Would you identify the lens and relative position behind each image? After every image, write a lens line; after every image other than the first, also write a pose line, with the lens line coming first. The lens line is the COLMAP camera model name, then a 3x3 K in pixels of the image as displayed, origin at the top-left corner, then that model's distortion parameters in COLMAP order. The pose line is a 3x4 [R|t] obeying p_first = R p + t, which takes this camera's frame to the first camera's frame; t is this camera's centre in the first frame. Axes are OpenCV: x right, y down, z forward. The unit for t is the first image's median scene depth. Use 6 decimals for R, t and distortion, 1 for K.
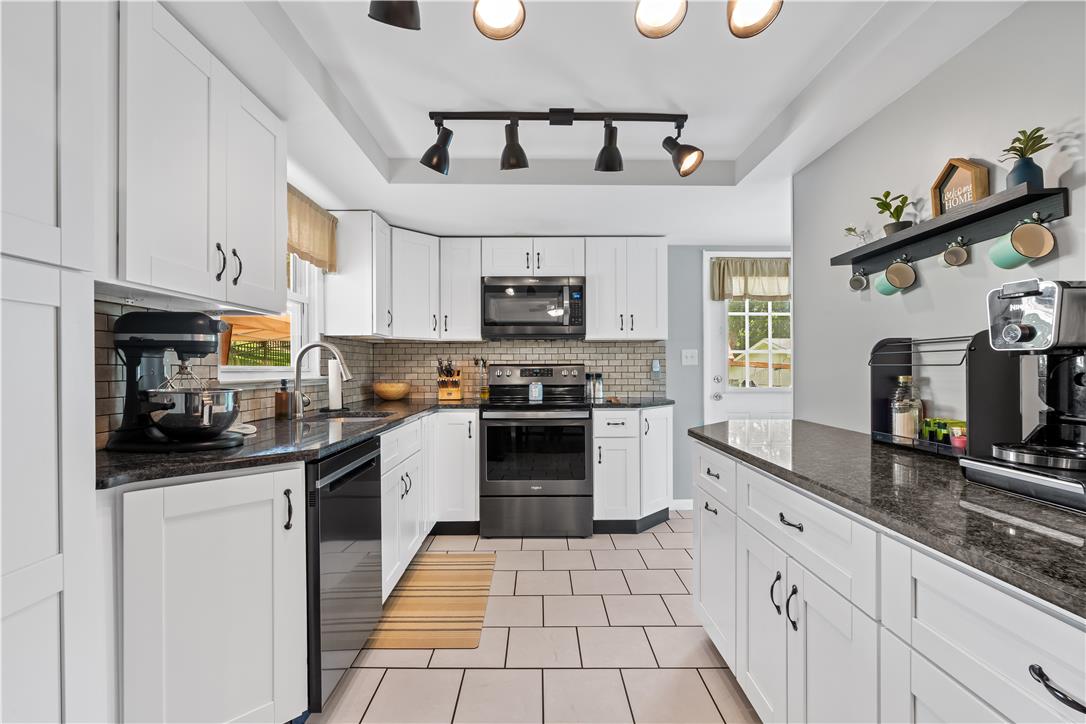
lens RADIAL K [[492.7, 0, 548.1], [0, 492.7, 367.7], [0, 0, 1]] dist [-0.004493, 0.000237]
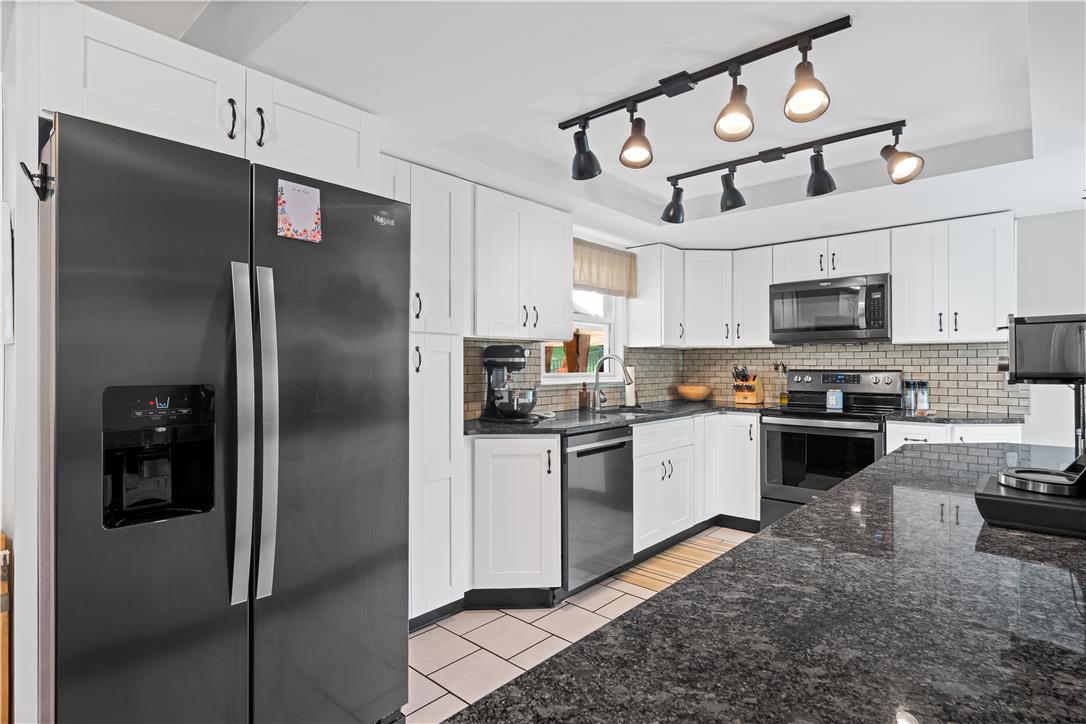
lens RADIAL K [[565.0, 0, 543.0], [0, 565.0, 362.0], [0, 0, 1]] dist [-0.001695, -0.000281]
pose [[0.736534, 0.000157, -0.676401, 0.330151], [-0.001714, 0.999997, -0.001634, -0.022497], [0.676399, 0.002363, 0.736532, -0.192794]]
